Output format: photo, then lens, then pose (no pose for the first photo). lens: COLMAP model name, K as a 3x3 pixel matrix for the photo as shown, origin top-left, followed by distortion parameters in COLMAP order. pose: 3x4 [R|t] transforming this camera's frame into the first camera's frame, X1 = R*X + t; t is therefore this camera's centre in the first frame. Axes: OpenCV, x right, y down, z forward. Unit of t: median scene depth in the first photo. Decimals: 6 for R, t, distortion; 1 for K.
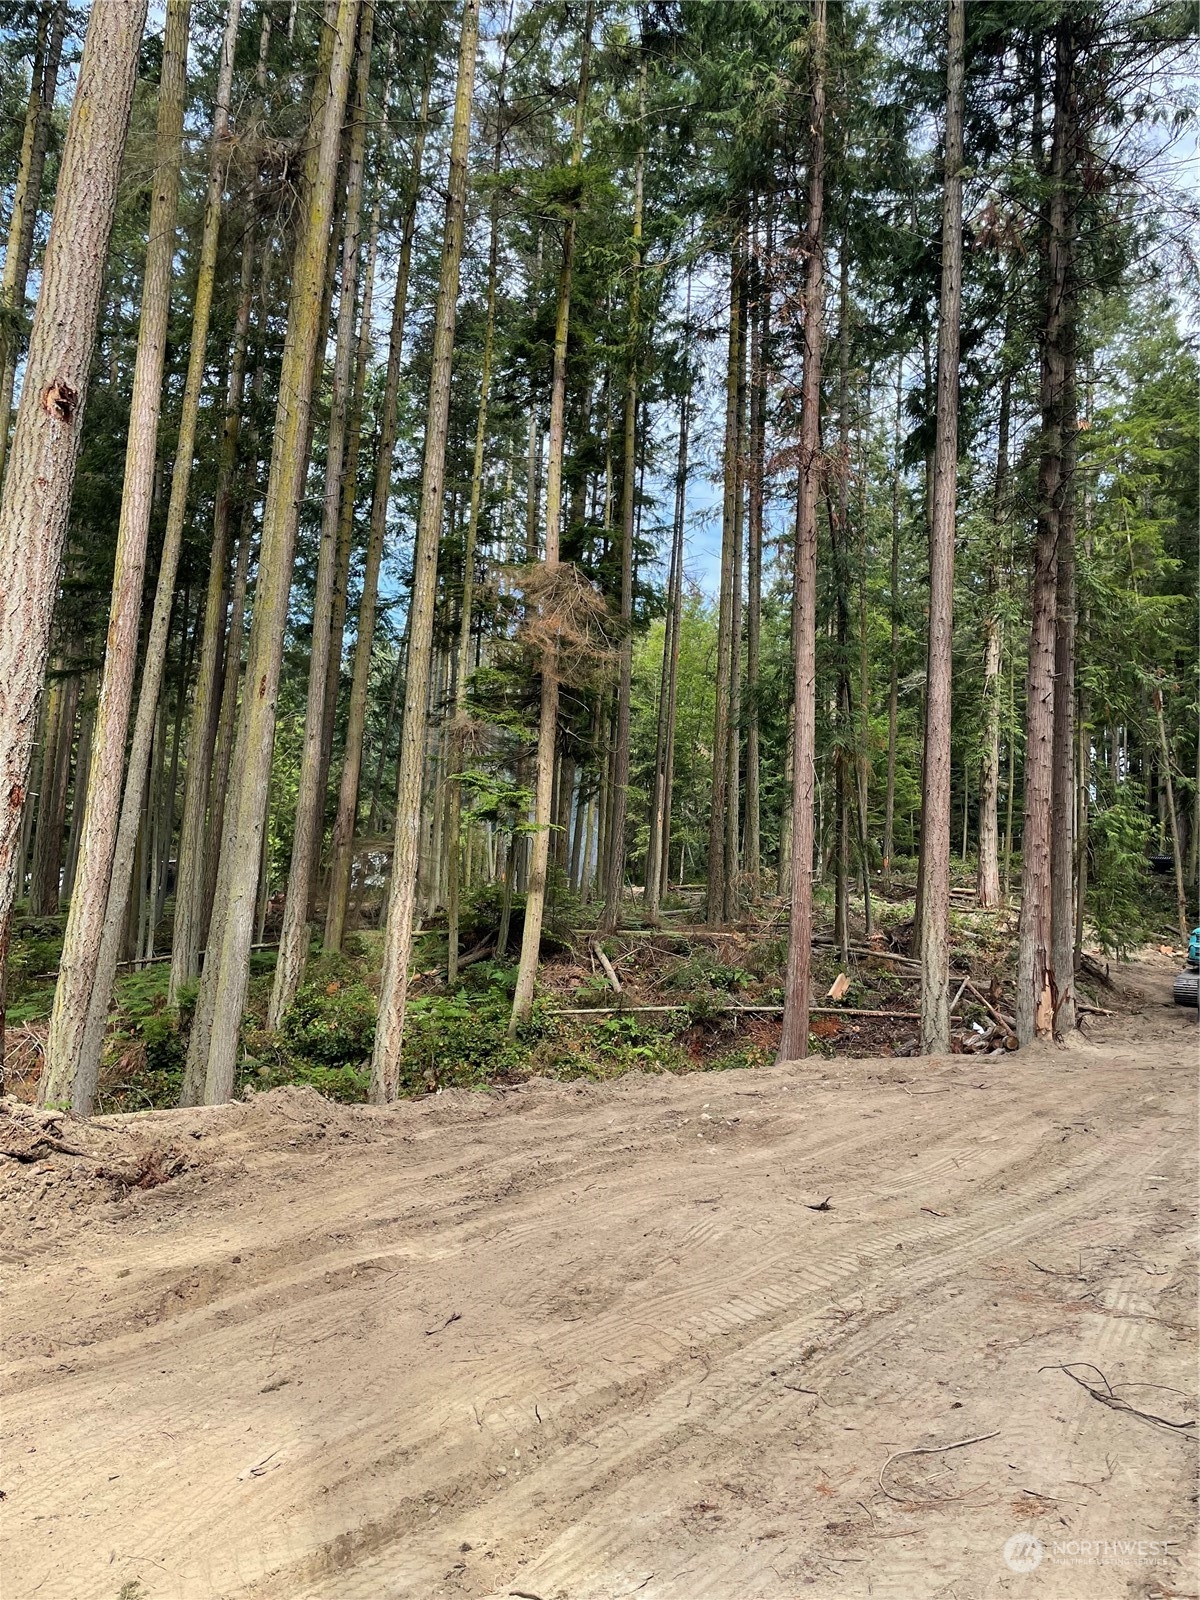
lens RADIAL K [[1206.0, 0, 596.0], [0, 1206.0, 793.0], [0, 0, 1]] dist [0.028049, -0.002485]
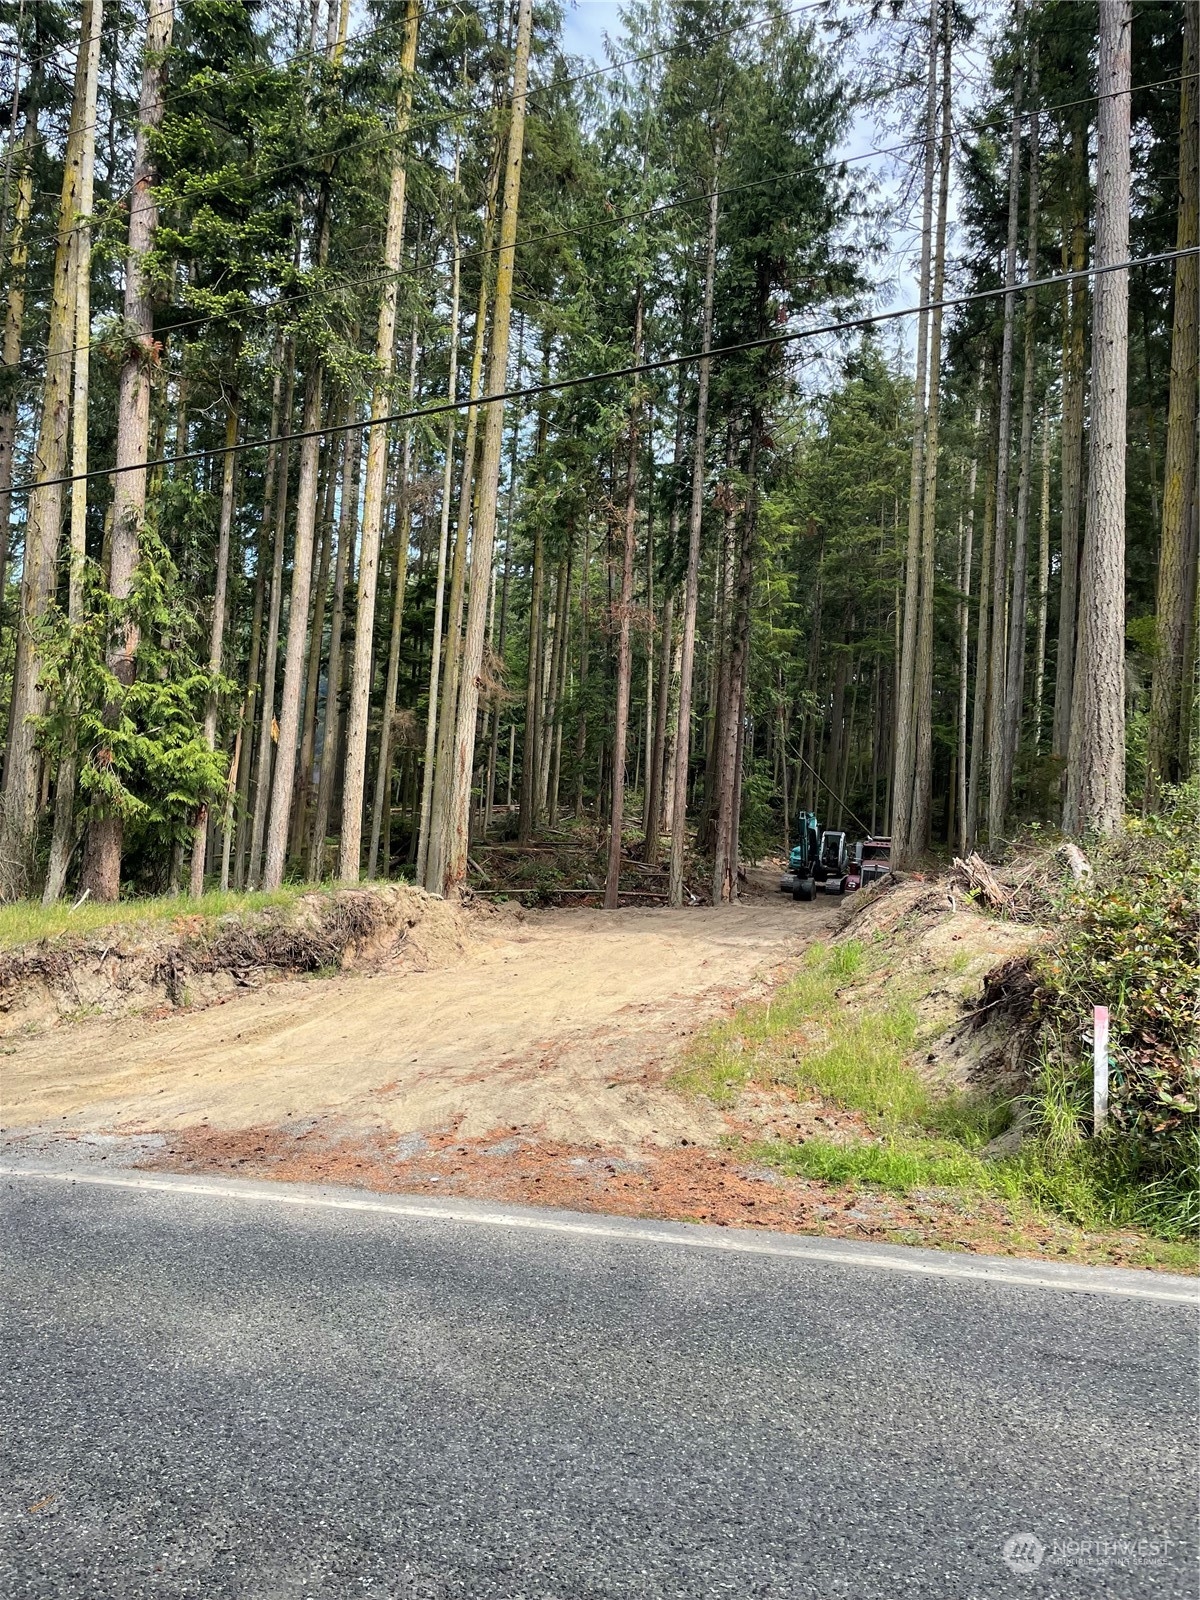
lens RADIAL K [[1206.0, 0, 603.7], [0, 1206.0, 791.0], [0, 0, 1]] dist [0.028049, -0.002485]
pose [[0.956059, 0.026498, 0.291976, -0.404025], [-0.046706, 0.996954, 0.062457, -0.096990], [-0.289431, -0.073350, 0.954384, -0.830460]]
